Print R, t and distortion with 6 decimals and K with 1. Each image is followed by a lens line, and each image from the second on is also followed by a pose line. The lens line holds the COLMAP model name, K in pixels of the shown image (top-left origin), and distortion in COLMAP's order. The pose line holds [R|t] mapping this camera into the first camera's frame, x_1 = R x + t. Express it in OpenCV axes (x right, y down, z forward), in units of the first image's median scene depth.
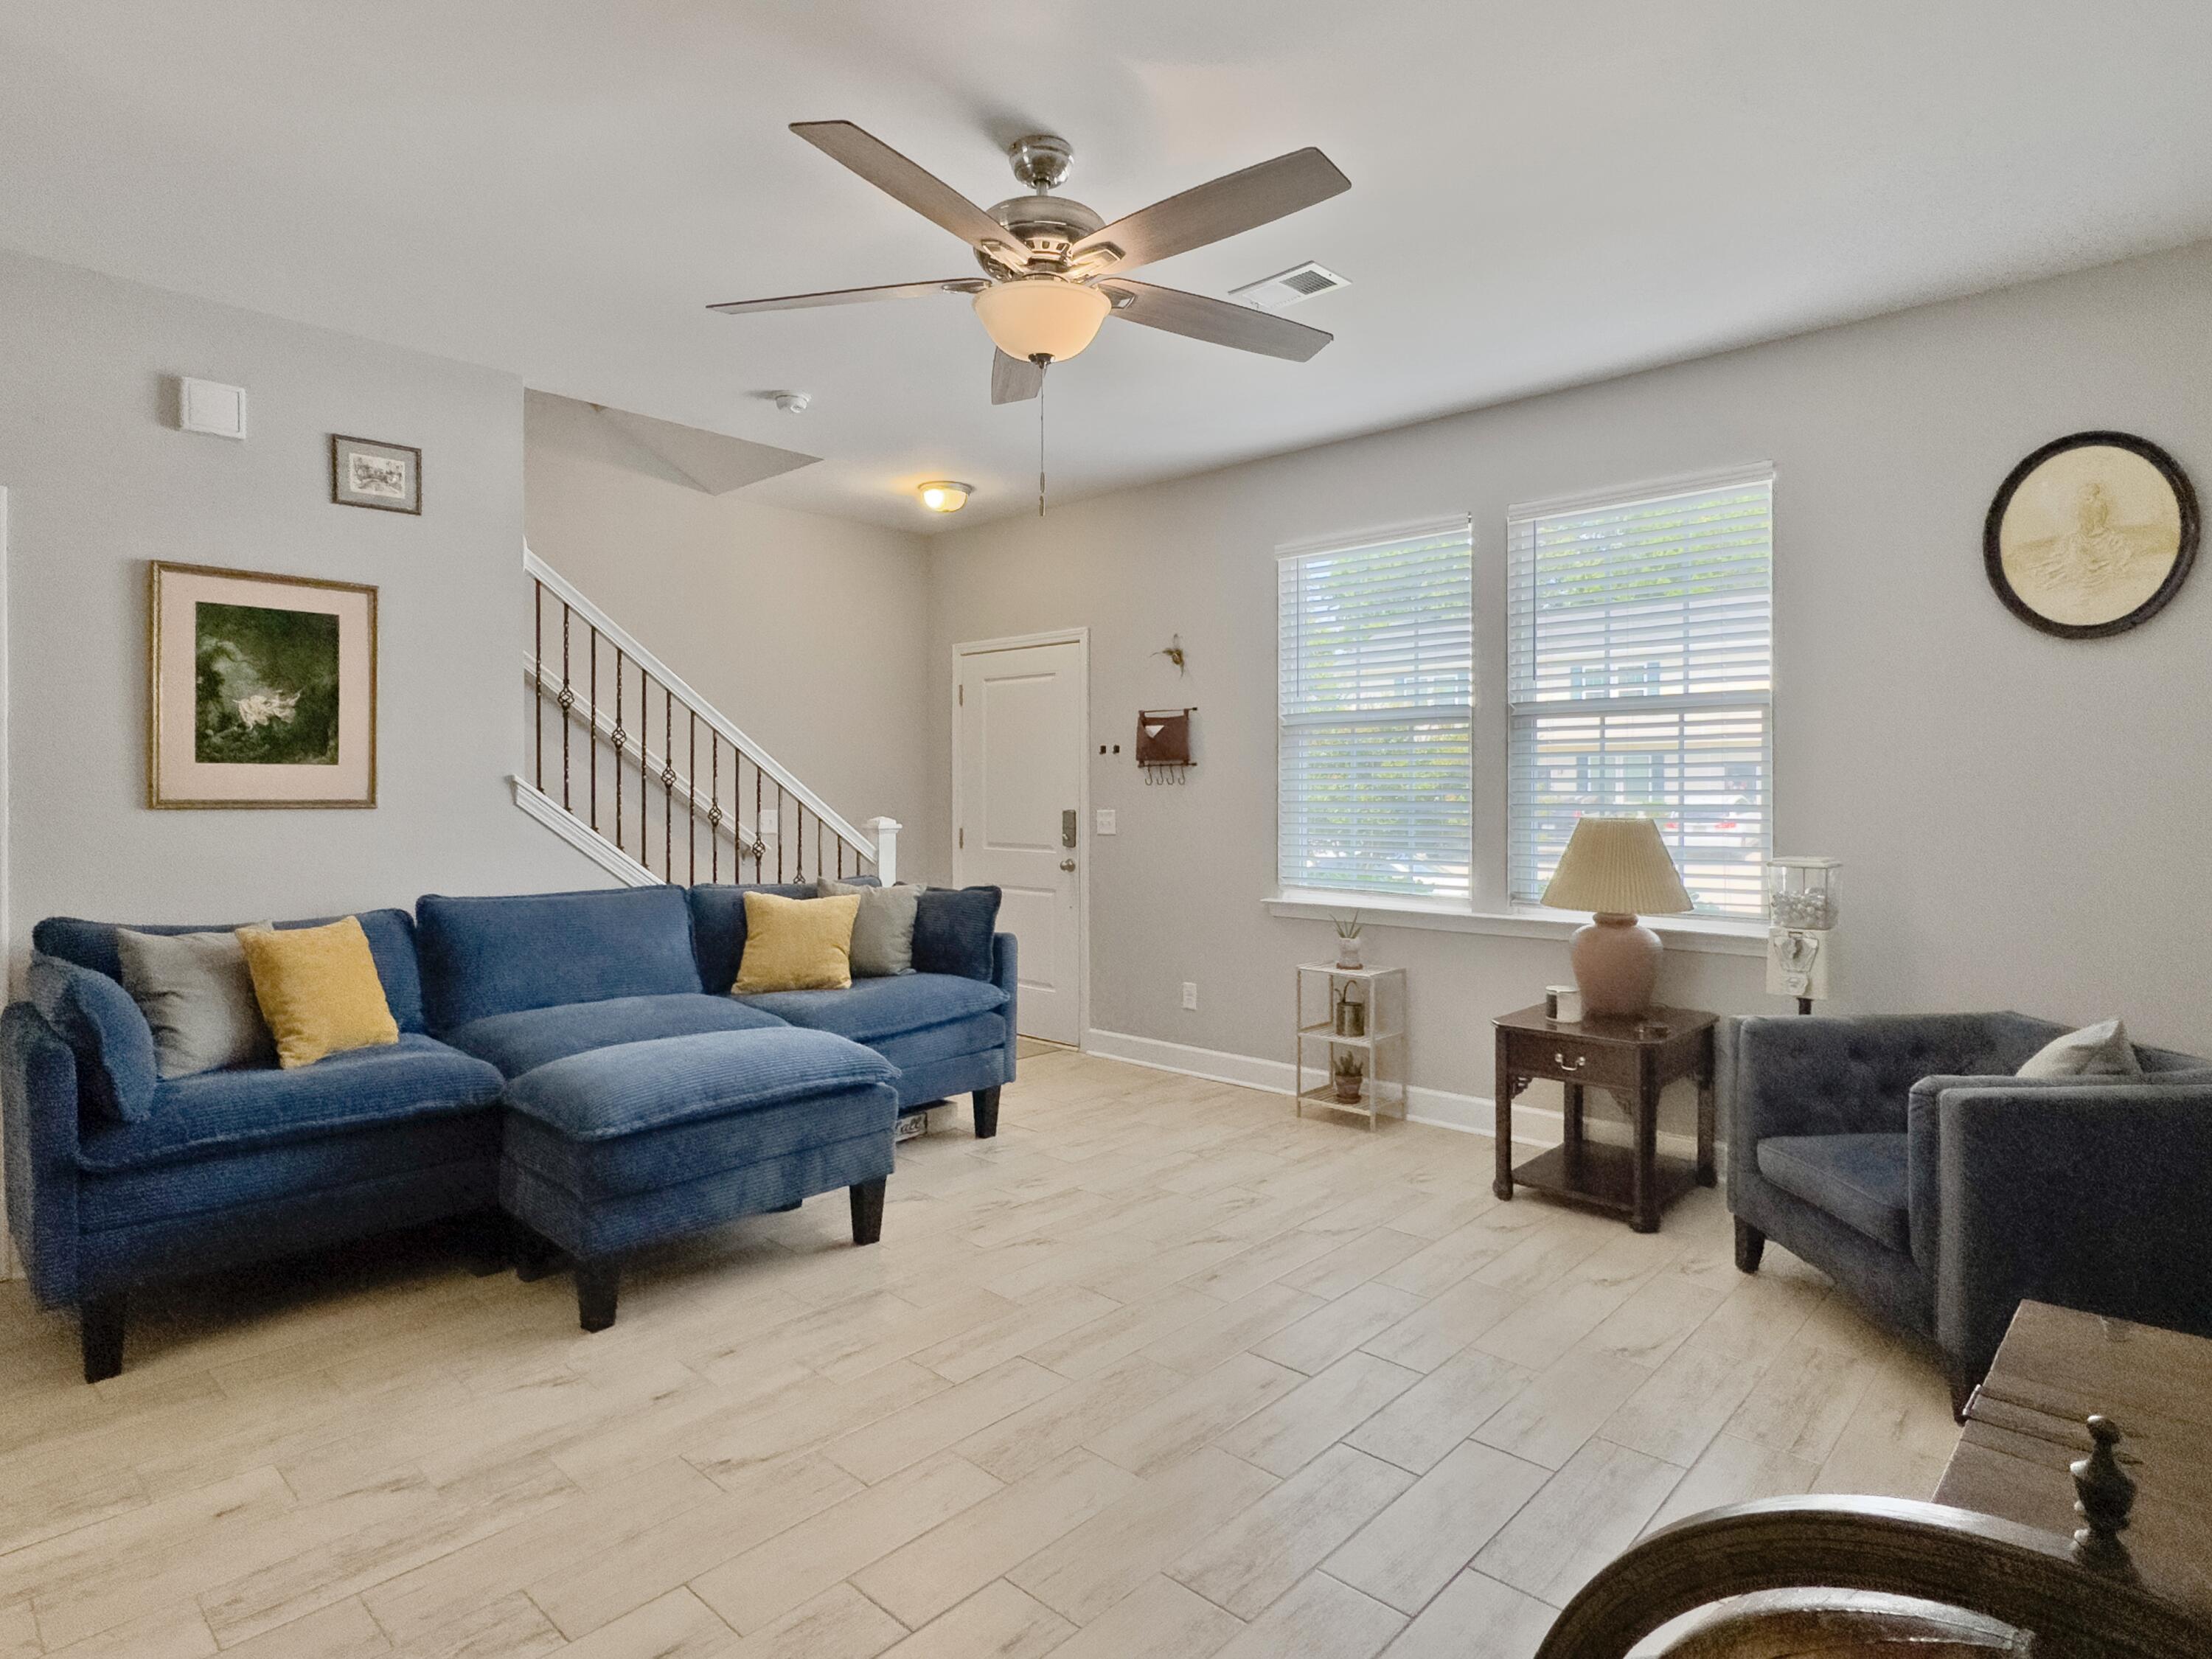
lens RADIAL K [[1194.2, 0, 1118.6], [0, 1194.2, 806.3], [0, 0, 1]] dist [0.001360, -0.000249]
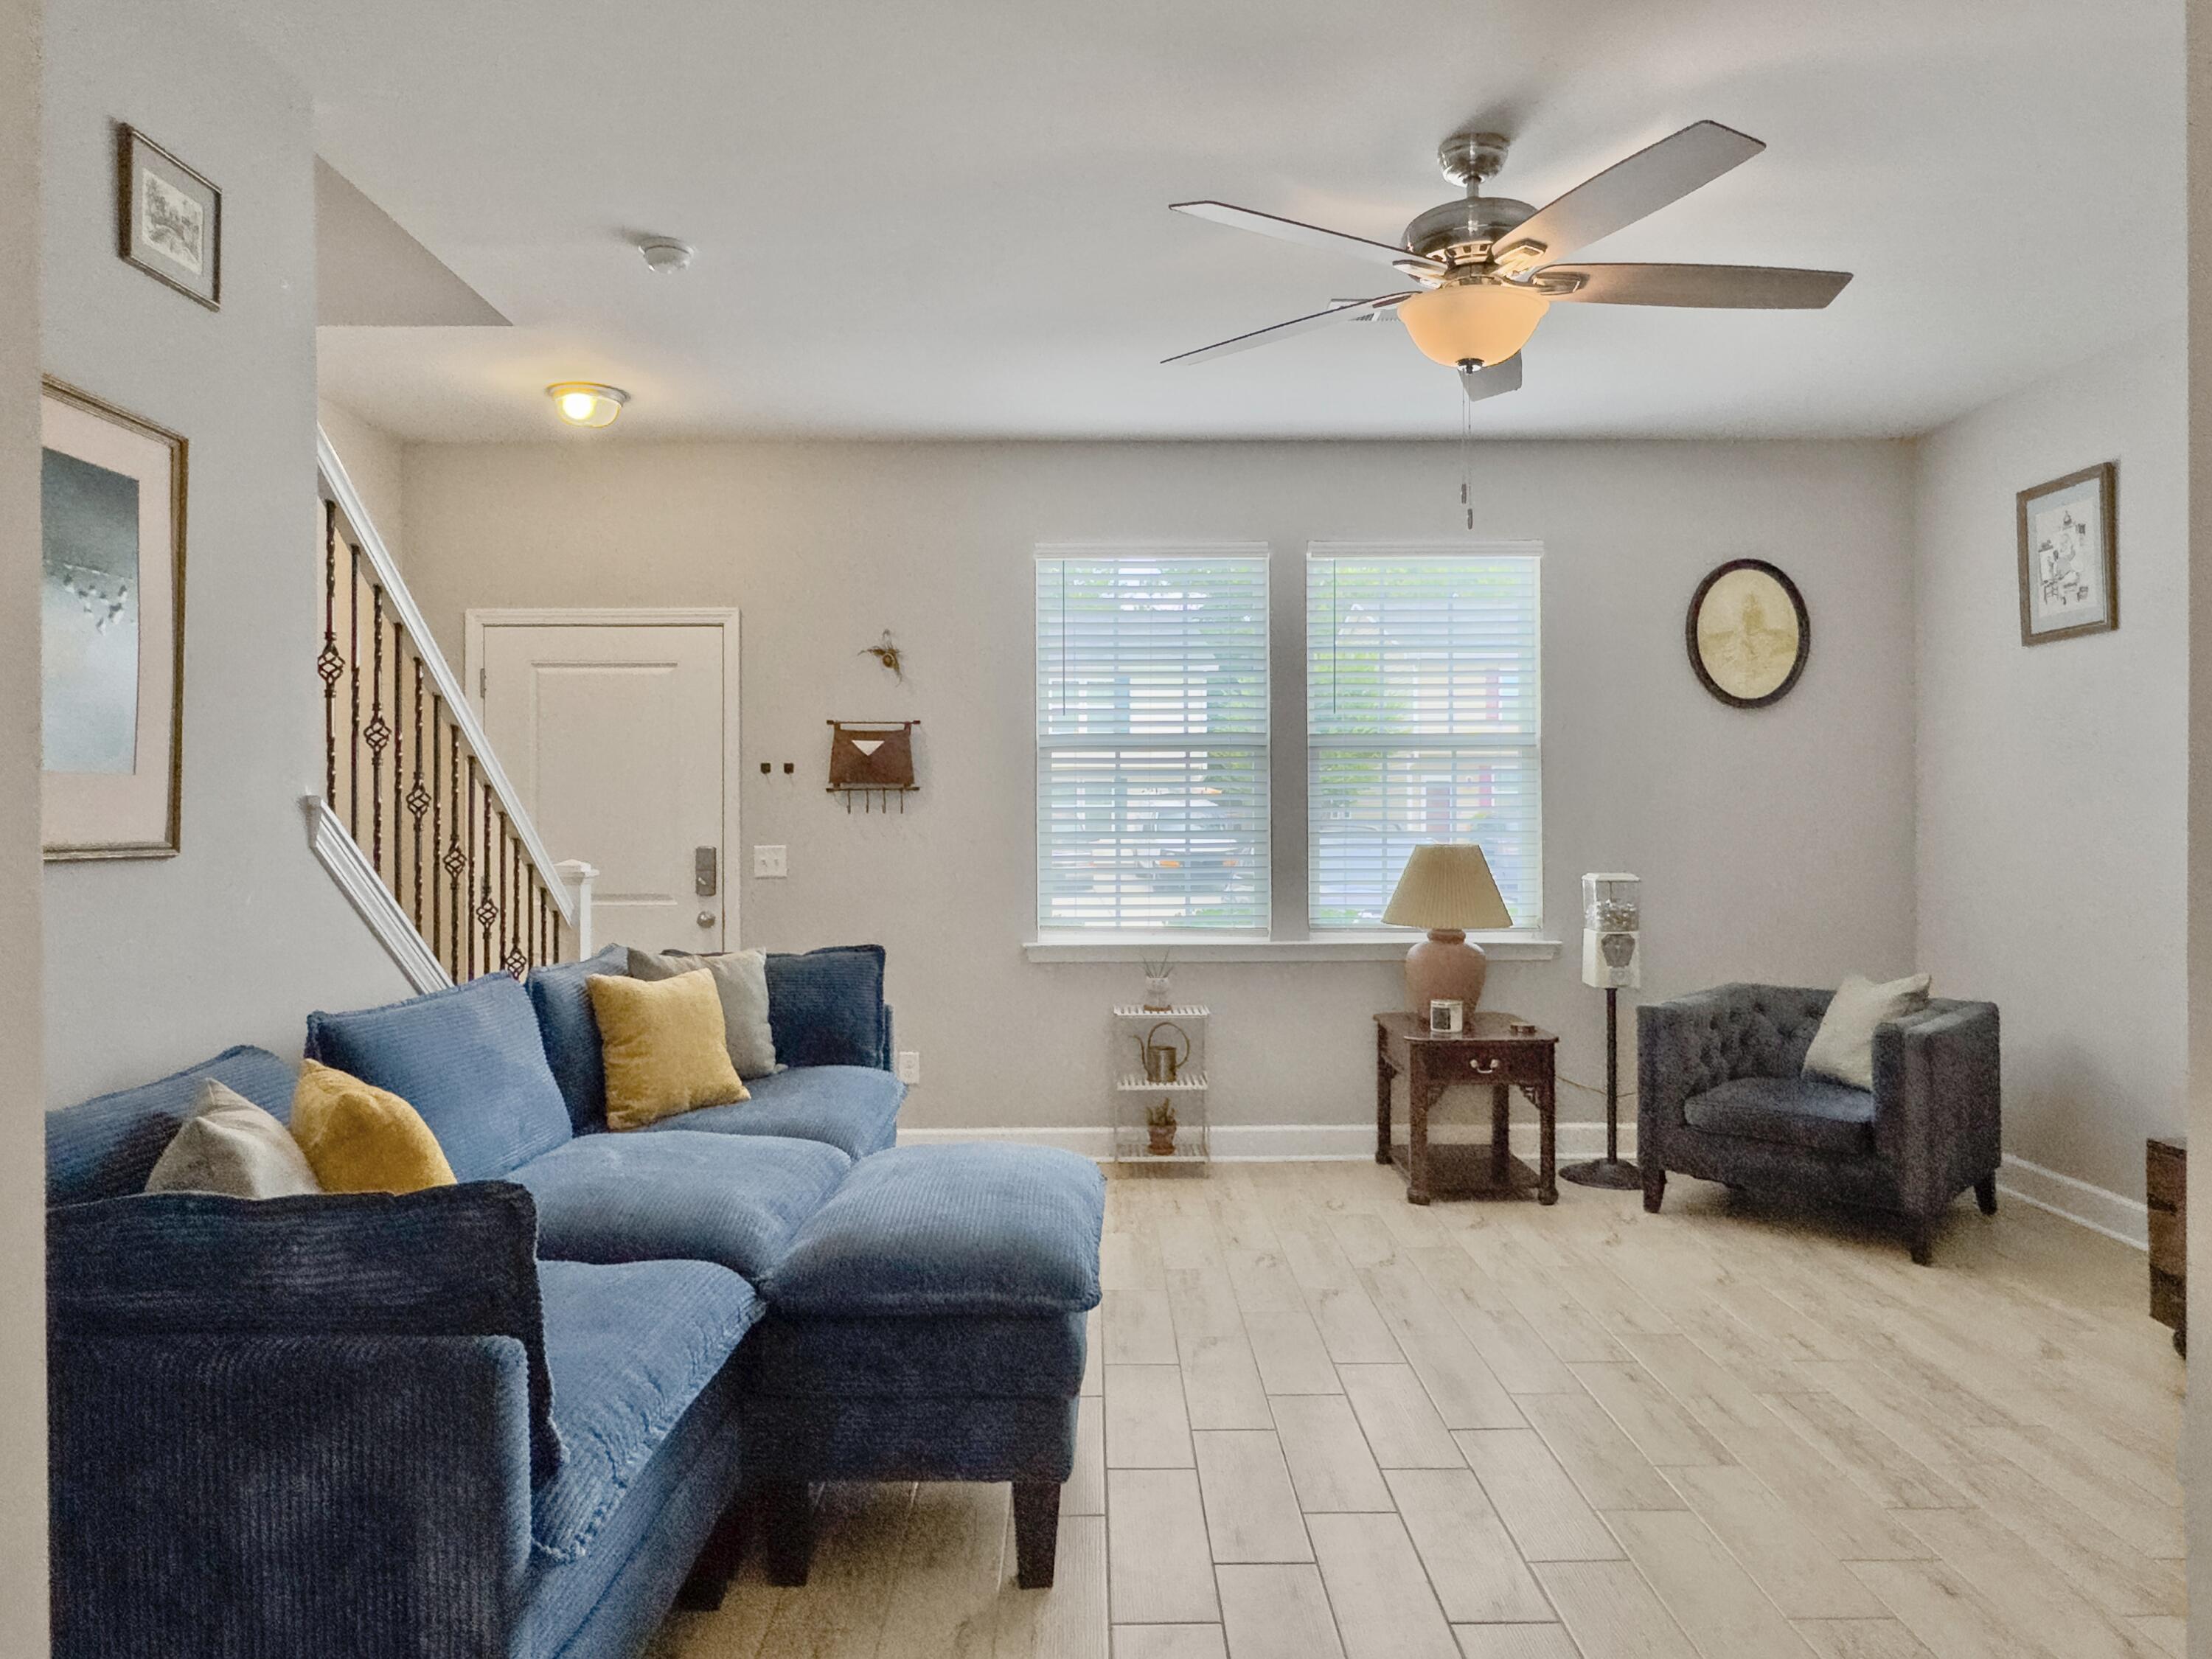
lens RADIAL K [[1415.4, 0, 1106.0], [0, 1415.4, 829.5], [0, 0, 1]] dist [-0.001471, -0.000667]
pose [[0.732468, -0.006947, 0.680766, -0.715722], [0.011479, 0.999932, -0.002148, -0.004622], [-0.680705, 0.009388, 0.732498, 0.260791]]
